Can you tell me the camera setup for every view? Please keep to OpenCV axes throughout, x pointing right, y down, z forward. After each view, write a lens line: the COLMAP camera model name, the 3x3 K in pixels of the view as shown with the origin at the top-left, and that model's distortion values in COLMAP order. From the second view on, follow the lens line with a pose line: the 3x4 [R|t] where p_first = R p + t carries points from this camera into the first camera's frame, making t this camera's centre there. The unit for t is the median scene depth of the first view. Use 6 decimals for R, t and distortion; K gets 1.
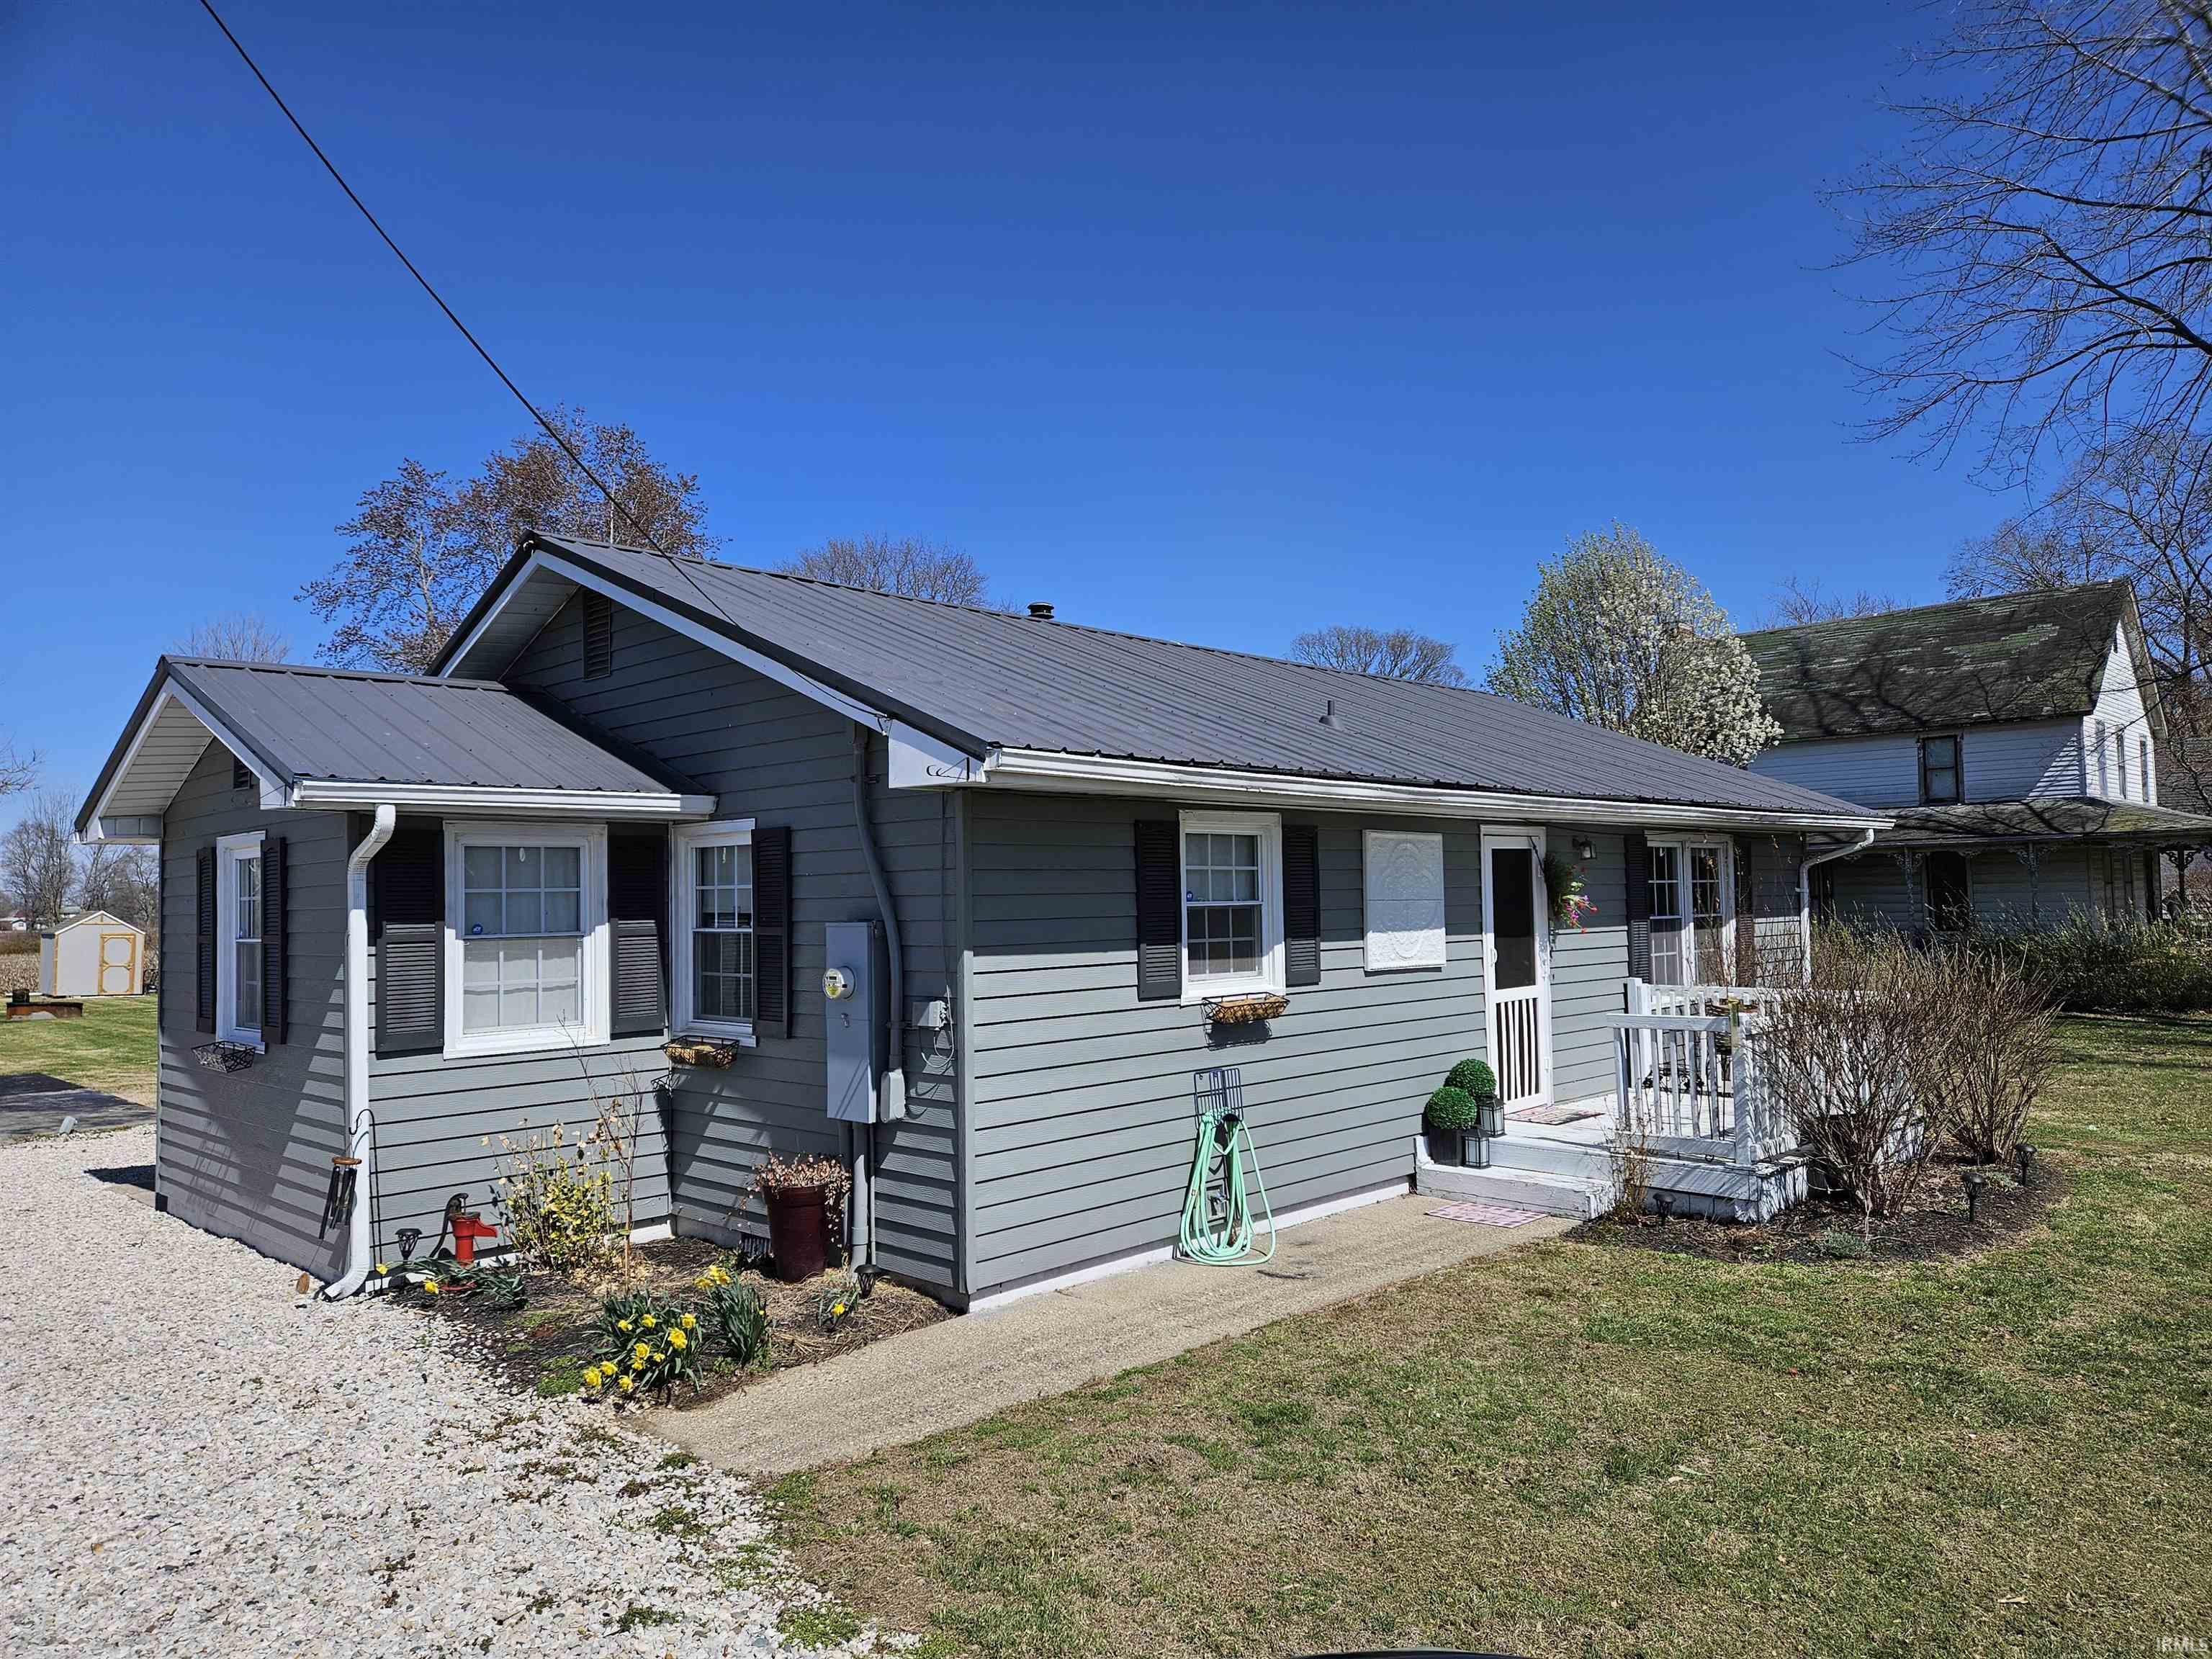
lens RADIAL K [[1478.7, 0, 1110.7], [0, 1478.7, 838.0], [0, 0, 1]] dist [0.078718, -0.001807]
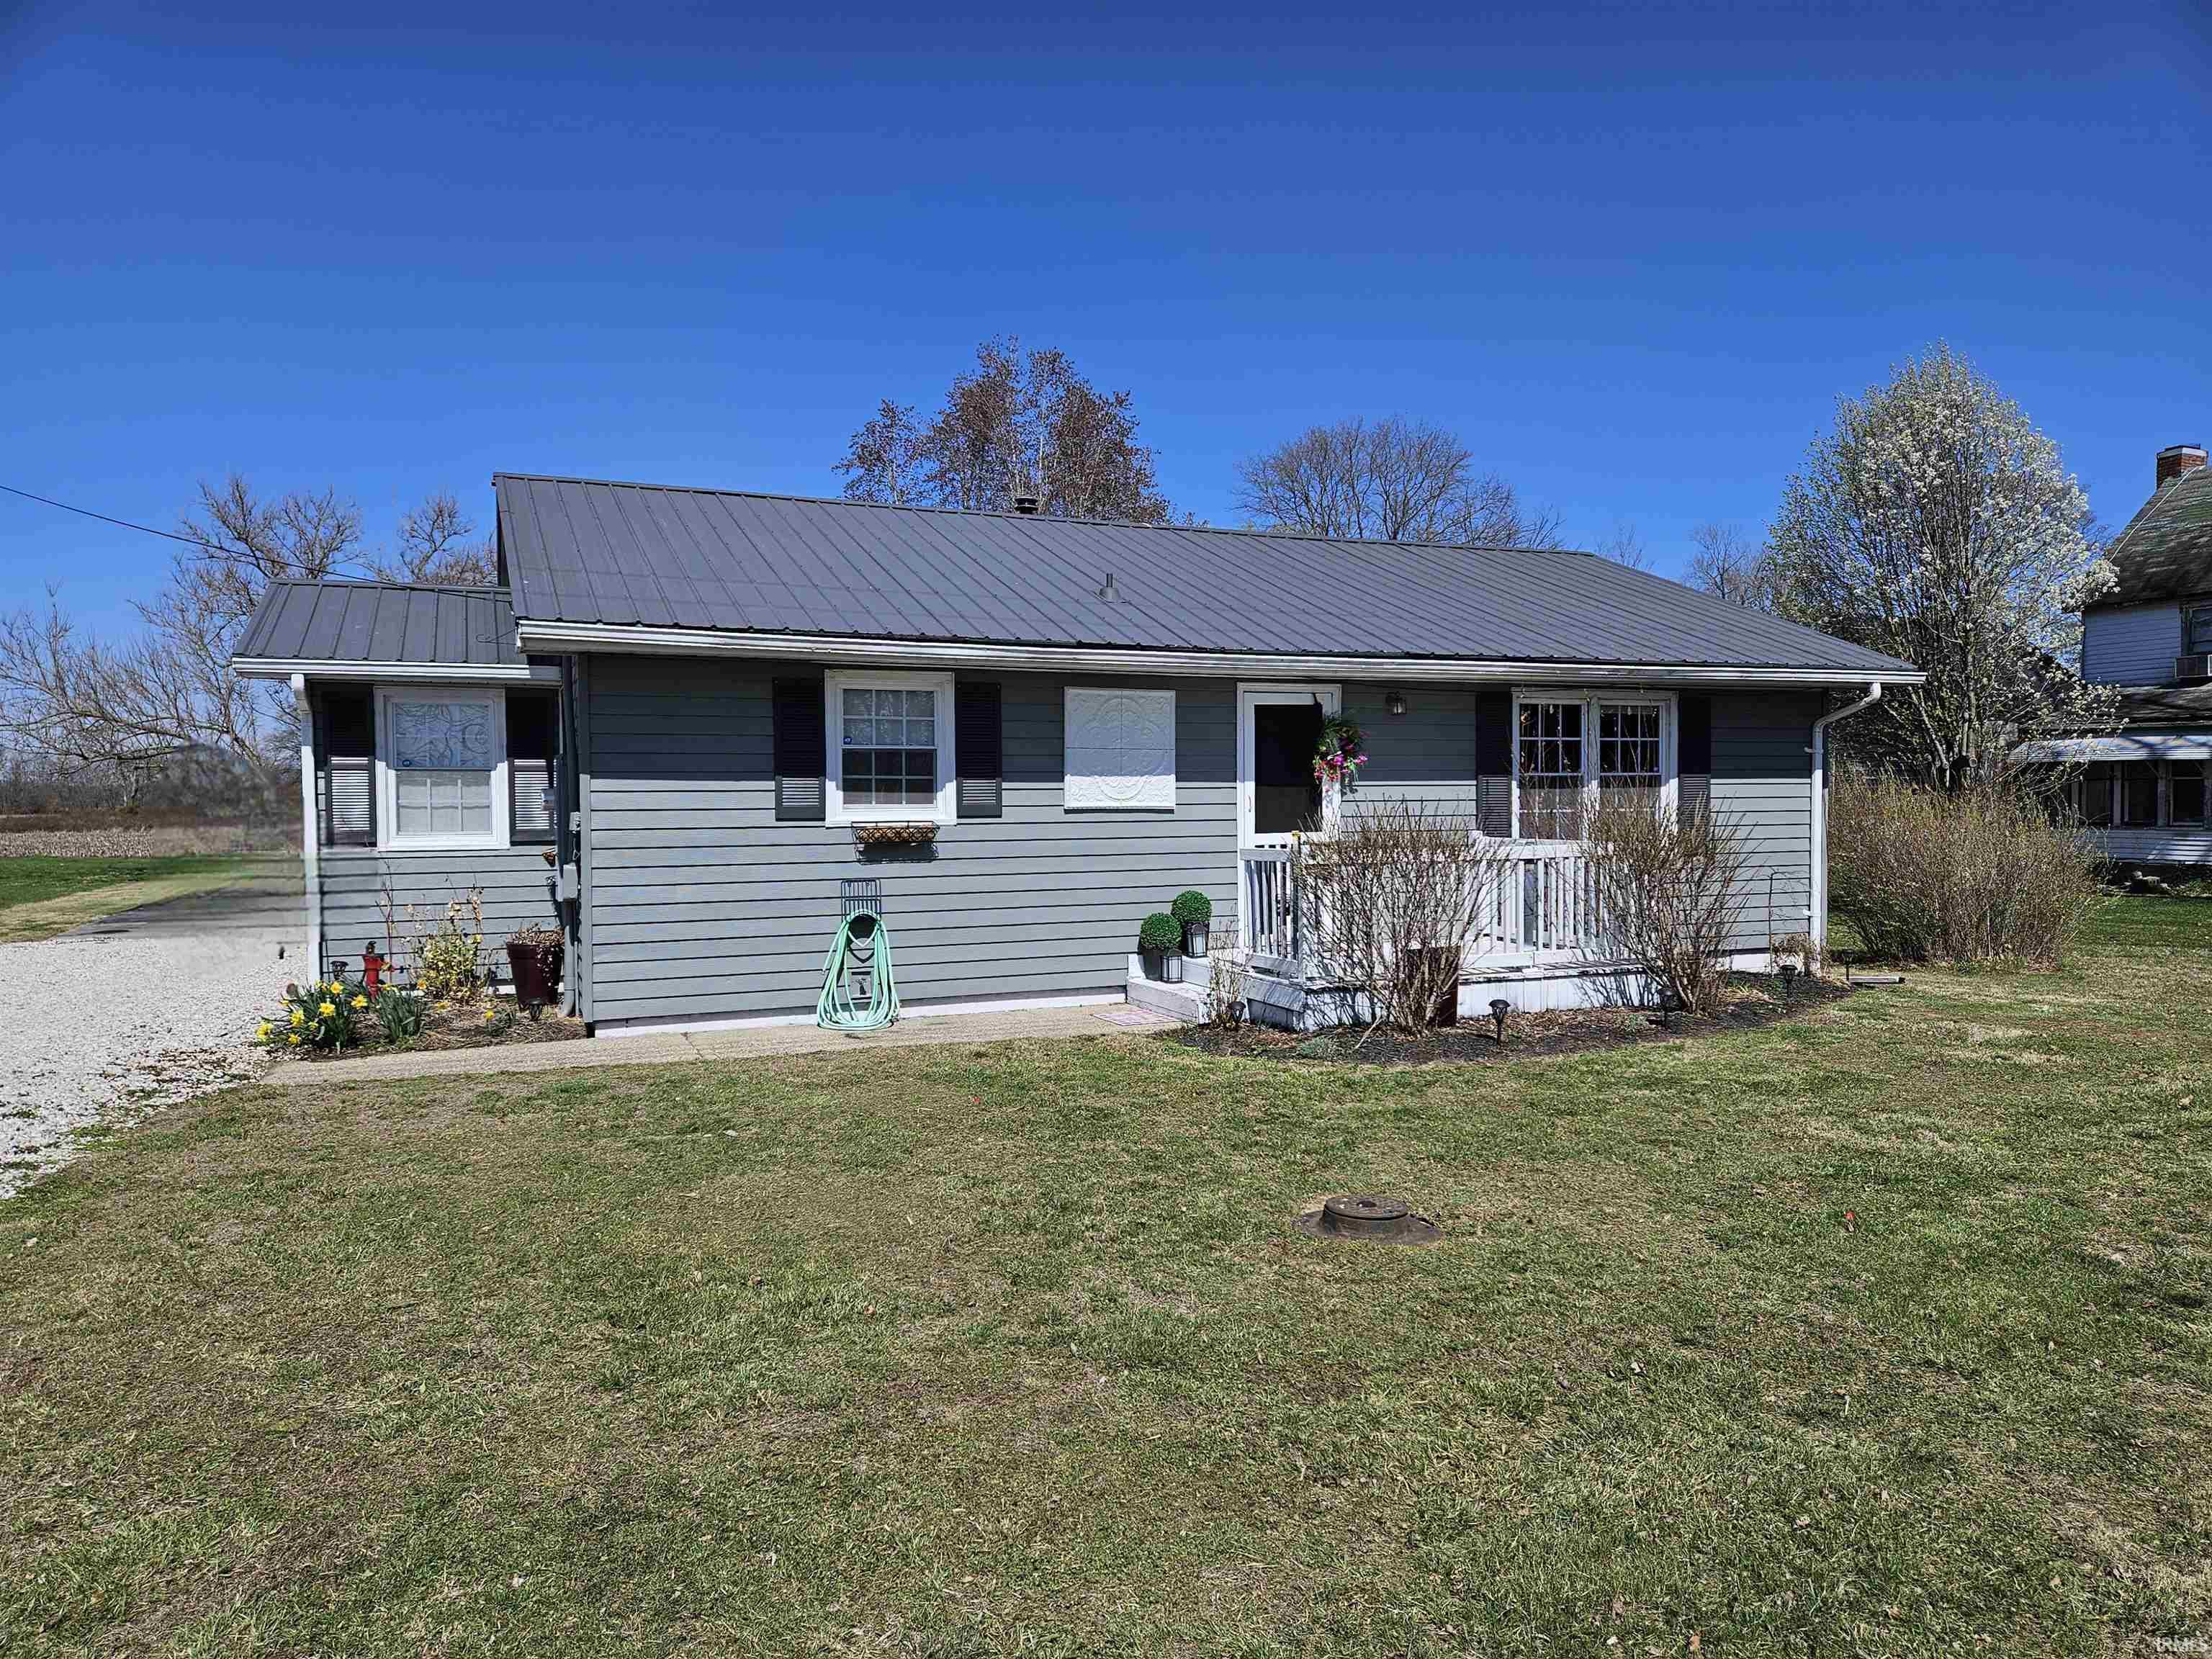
lens RADIAL K [[1478.7, 0, 1110.7], [0, 1478.7, 838.0], [0, 0, 1]] dist [0.078718, -0.001807]
pose [[0.922114, 0.020721, -0.386362, 0.654664], [0.006896, 0.997526, 0.069956, 0.031700], [0.386856, -0.067172, 0.919690, -0.053656]]
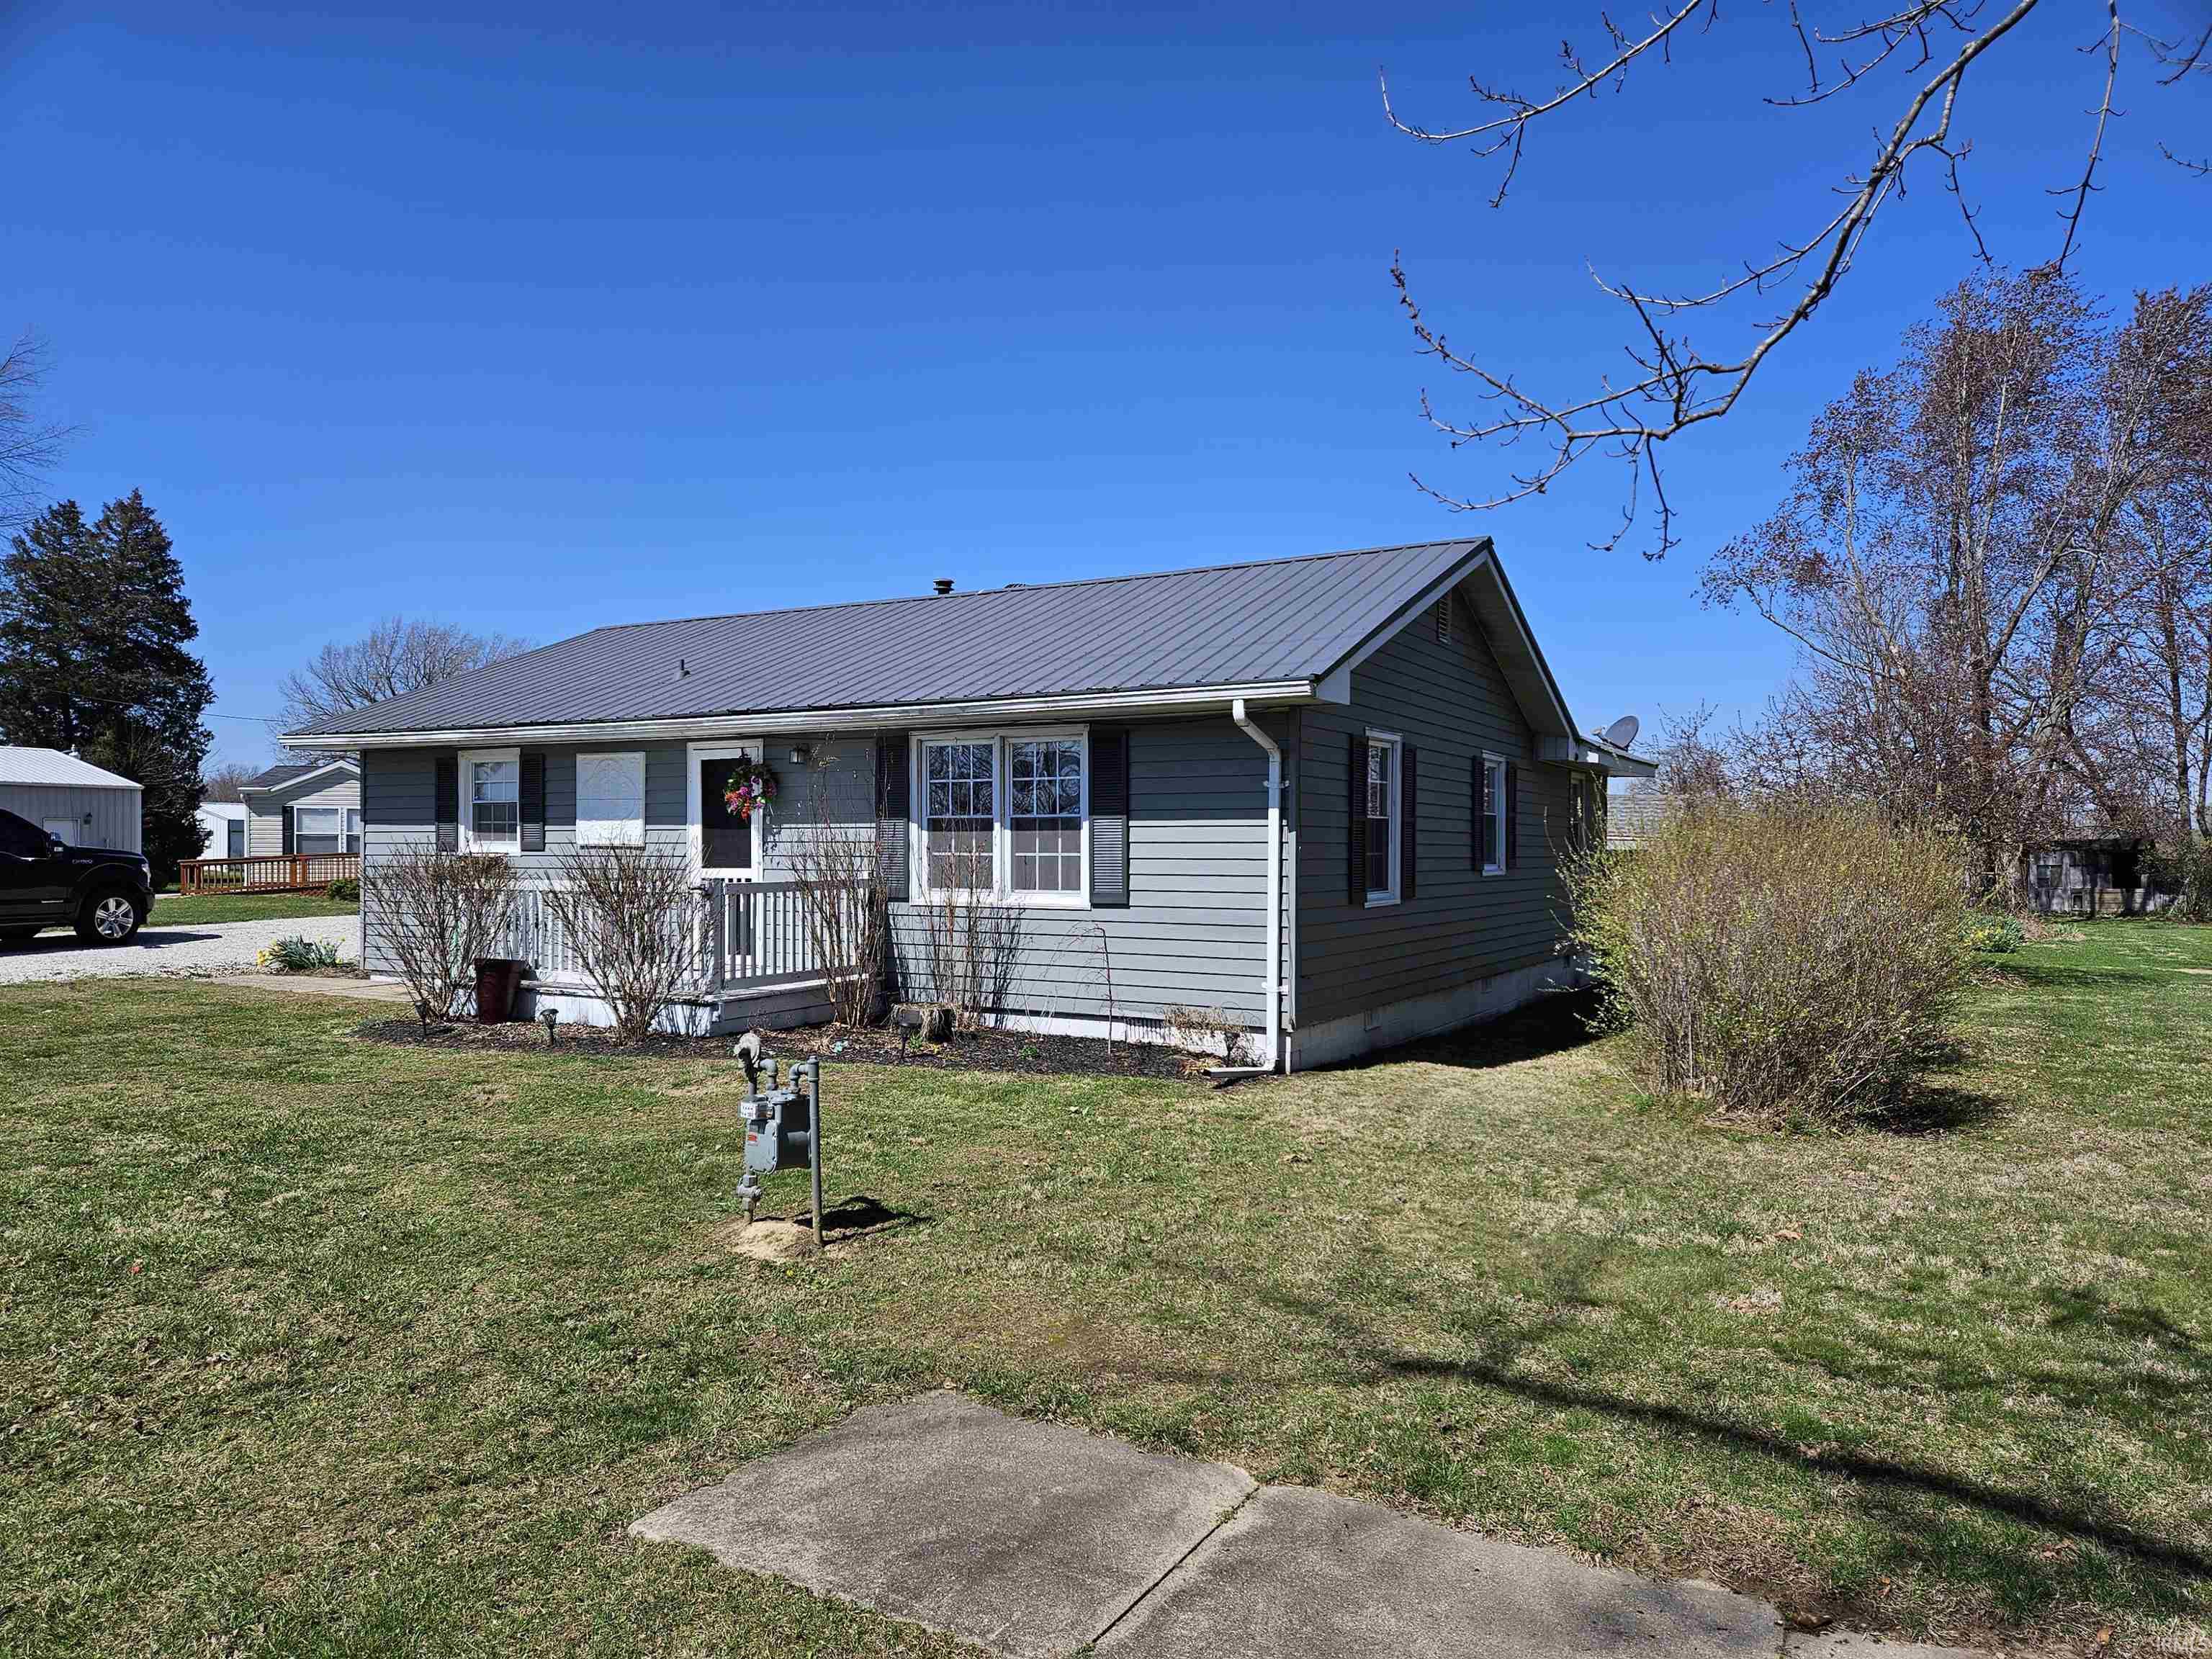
lens RADIAL K [[1478.7, 0, 1110.7], [0, 1478.7, 838.0], [0, 0, 1]] dist [0.078718, -0.001807]
pose [[0.249573, 0.012613, -0.968274, 1.813301], [0.032196, 0.999254, 0.021315, 0.066833], [0.967821, -0.036494, 0.248981, 1.149814]]
